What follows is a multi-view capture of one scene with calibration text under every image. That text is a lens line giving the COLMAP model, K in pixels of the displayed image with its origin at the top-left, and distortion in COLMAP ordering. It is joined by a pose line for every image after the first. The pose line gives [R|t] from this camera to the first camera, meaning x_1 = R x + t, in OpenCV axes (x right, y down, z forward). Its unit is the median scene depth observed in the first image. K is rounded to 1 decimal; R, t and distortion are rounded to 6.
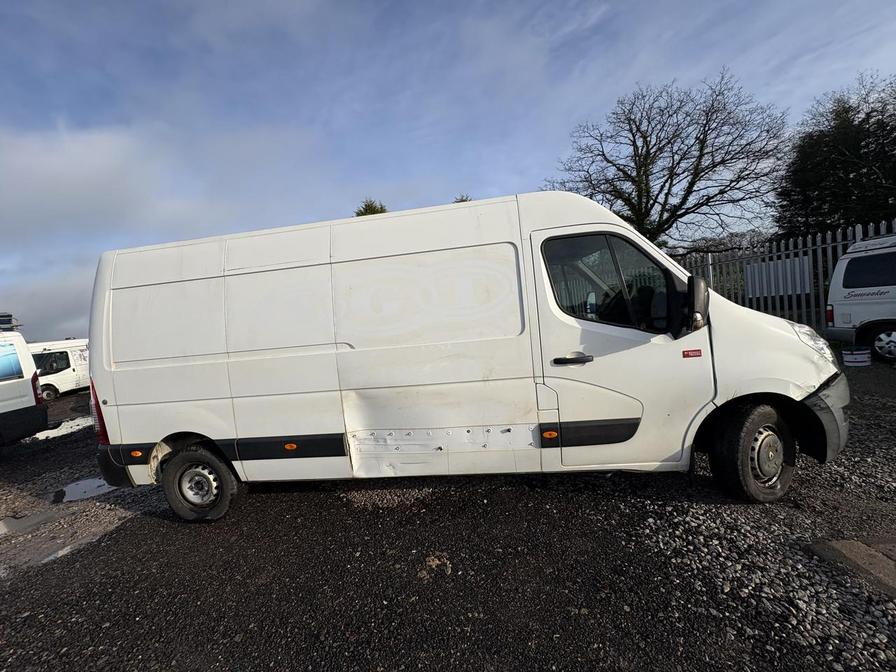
lens RADIAL K [[356.5, 0, 447.9], [0, 356.5, 333.8], [0, 0, 1]] dist [0.002971, -0.001305]
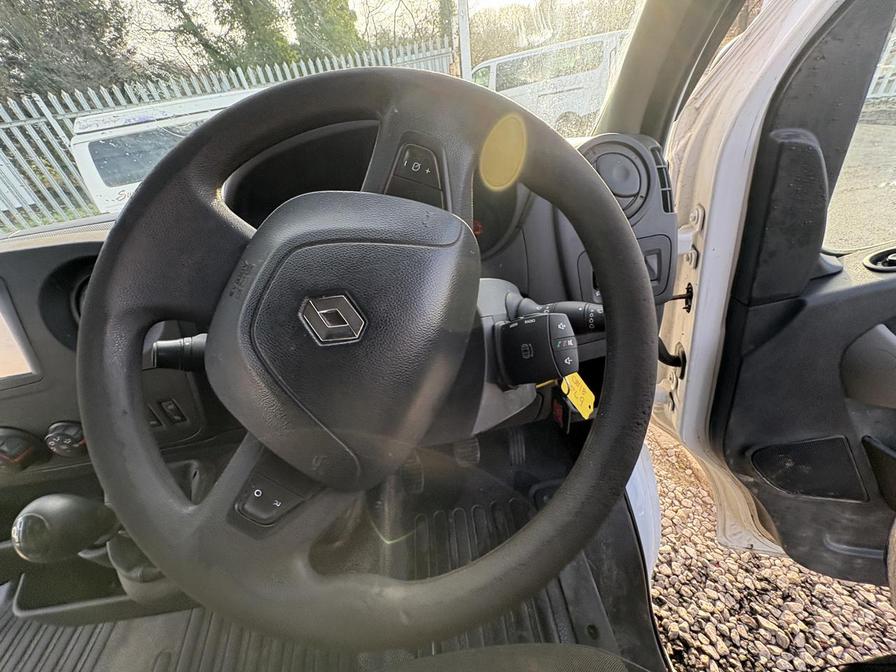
lens RADIAL K [[356.5, 0, 447.1], [0, 356.5, 336.6], [0, 0, 1]] dist [0.002971, -0.001305]
pose [[-0.195177, -0.440092, 0.876484, 0.157518], [0.226550, 0.849272, 0.476877, -0.047104], [-0.954244, 0.291643, -0.066056, 0.379915]]
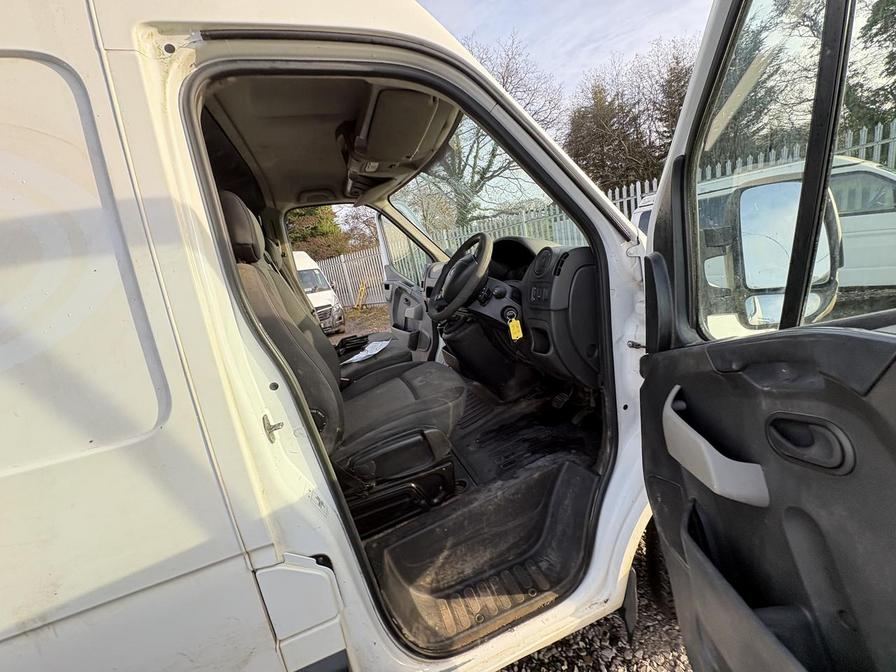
lens RADIAL K [[356.5, 0, 448.9], [0, 356.5, 337.6], [0, 0, 1]] dist [0.002971, -0.001305]
pose [[0.894105, -0.140561, 0.425228, 0.098061], [0.095878, 0.987534, 0.124837, -0.026036], [-0.437475, -0.070848, 0.896436, 0.224783]]
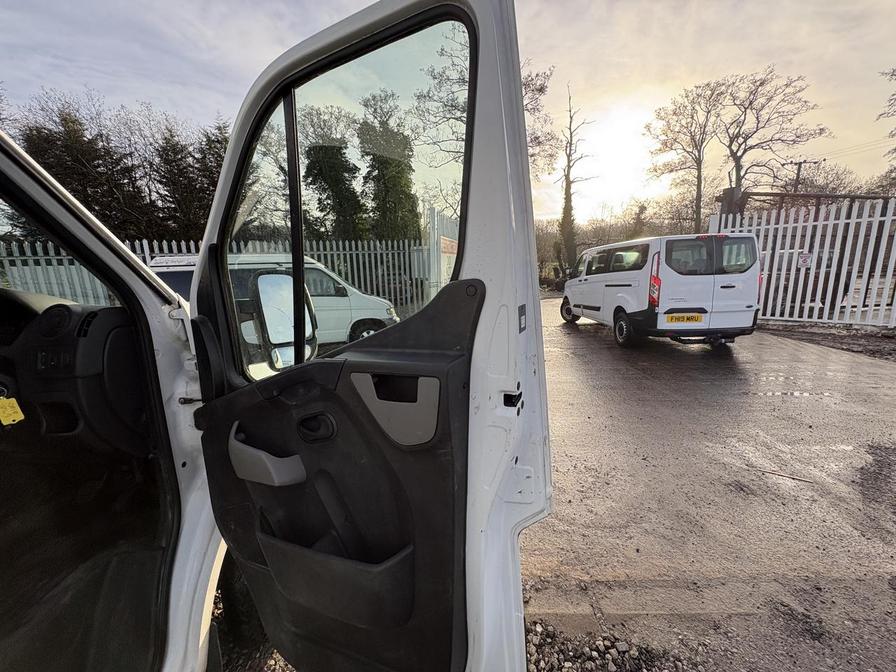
lens RADIAL K [[356.5, 0, 447.4], [0, 356.5, 335.8], [0, 0, 1]] dist [0.002971, -0.001305]
pose [[-0.062612, -0.069608, 0.995608, 0.068851], [0.098639, 0.992249, 0.075576, -0.025983], [-0.993152, 0.102938, -0.055261, 0.215880]]
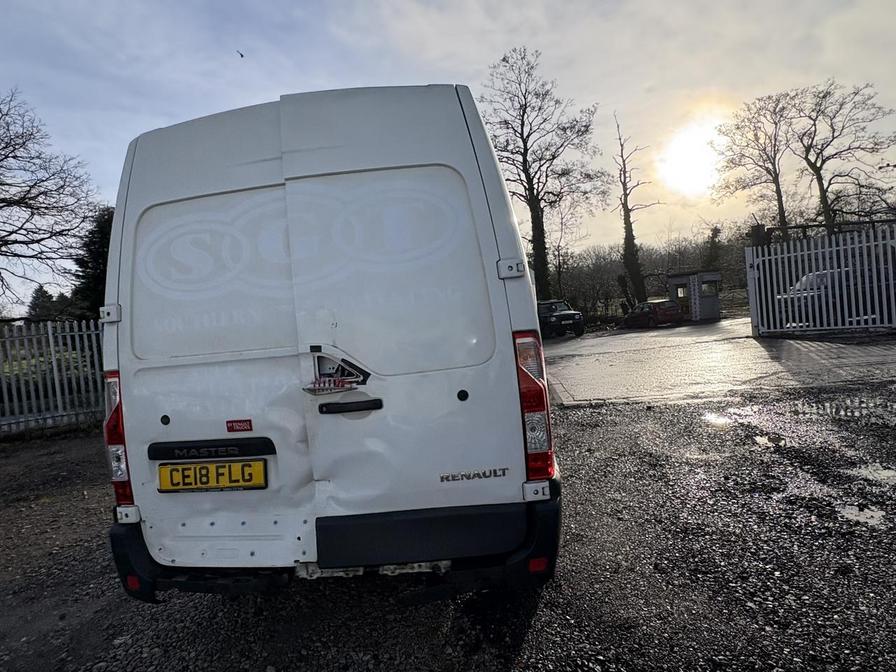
lens RADIAL K [[496.7, 0, 448.6], [0, 496.7, 333.6], [0, 0, 1]] dist [0.003998, -0.001430]
pose [[0.004474, 0.088533, 0.996063, -0.660263], [0.160114, 0.983159, -0.088105, 0.064743], [-0.987088, 0.159878, -0.009777, 0.448710]]
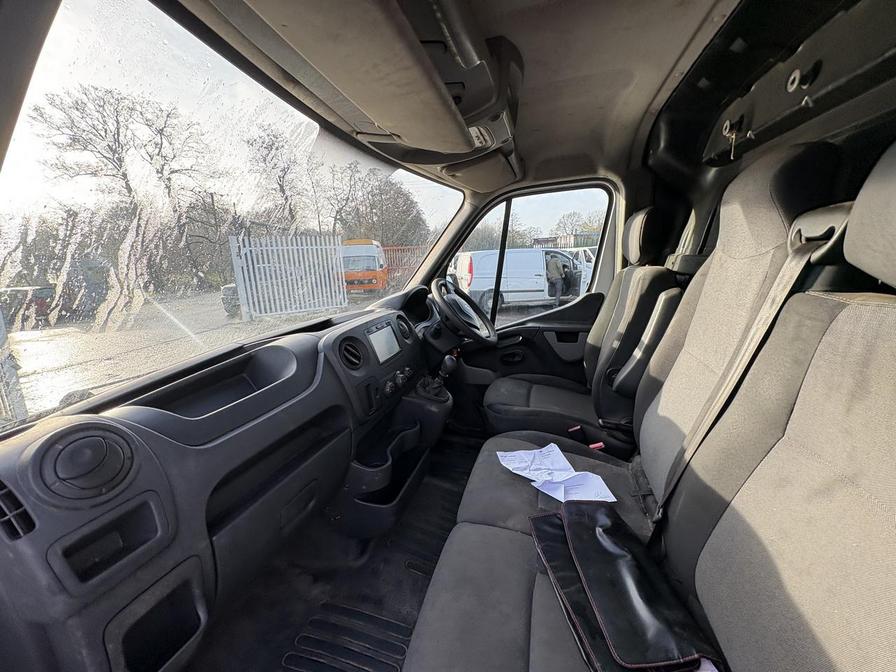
lens RADIAL K [[356.5, 0, 448.4], [0, 356.5, 334.6], [0, 0, 1]] dist [0.002971, -0.001305]
pose [[-0.976066, 0.128846, 0.175195, 0.163263], [0.170685, 0.953082, 0.250001, -0.074595], [-0.134763, 0.273921, -0.952264, 0.577007]]
